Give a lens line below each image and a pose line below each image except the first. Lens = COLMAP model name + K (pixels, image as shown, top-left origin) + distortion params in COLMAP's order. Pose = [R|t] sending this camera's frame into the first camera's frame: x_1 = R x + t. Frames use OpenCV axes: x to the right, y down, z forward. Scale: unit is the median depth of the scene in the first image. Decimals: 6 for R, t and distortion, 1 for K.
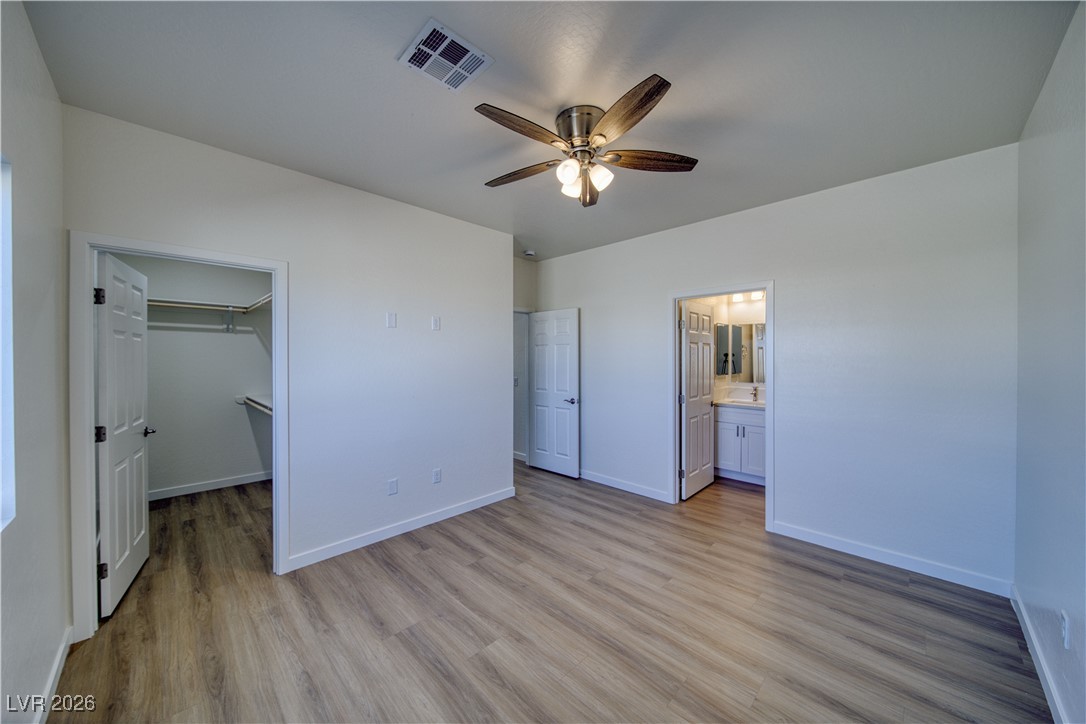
lens RADIAL K [[381.3, 0, 532.9], [0, 381.3, 354.5], [0, 0, 1]] dist [-0.005249, 0.000306]
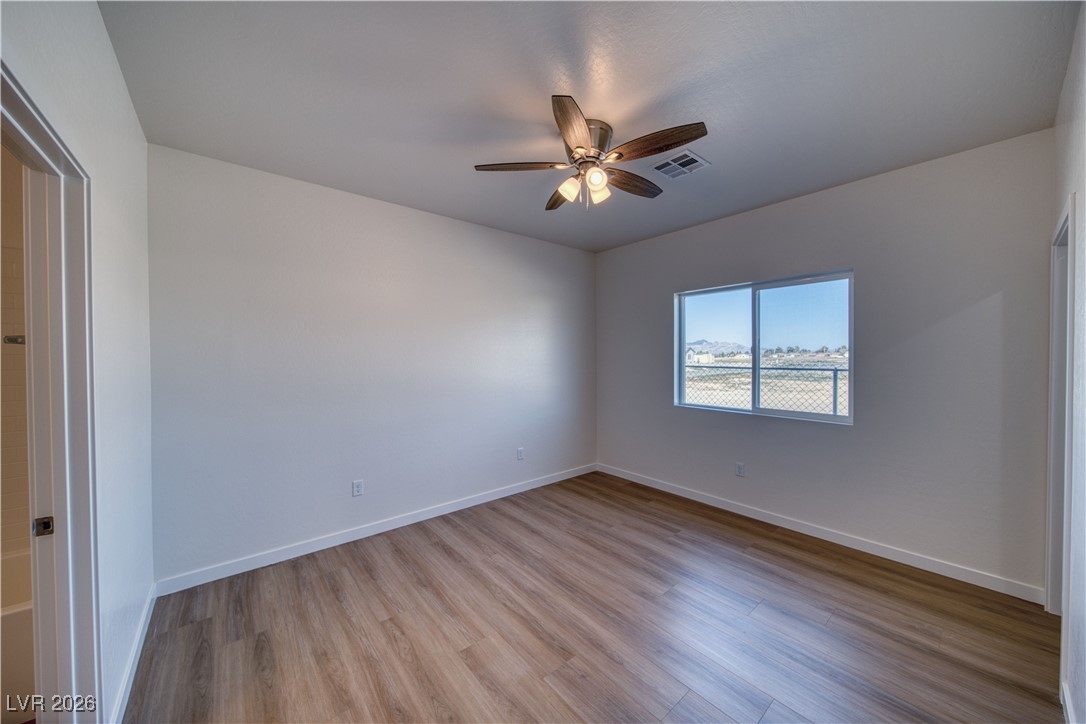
lens RADIAL K [[381.3, 0, 540.2], [0, 381.3, 359.3], [0, 0, 1]] dist [-0.005249, 0.000306]
pose [[-0.997286, 0.004209, 0.073502, 0.176354], [0.004925, 0.999942, 0.009558, 0.008435], [-0.073457, 0.009894, -0.997249, 2.000331]]
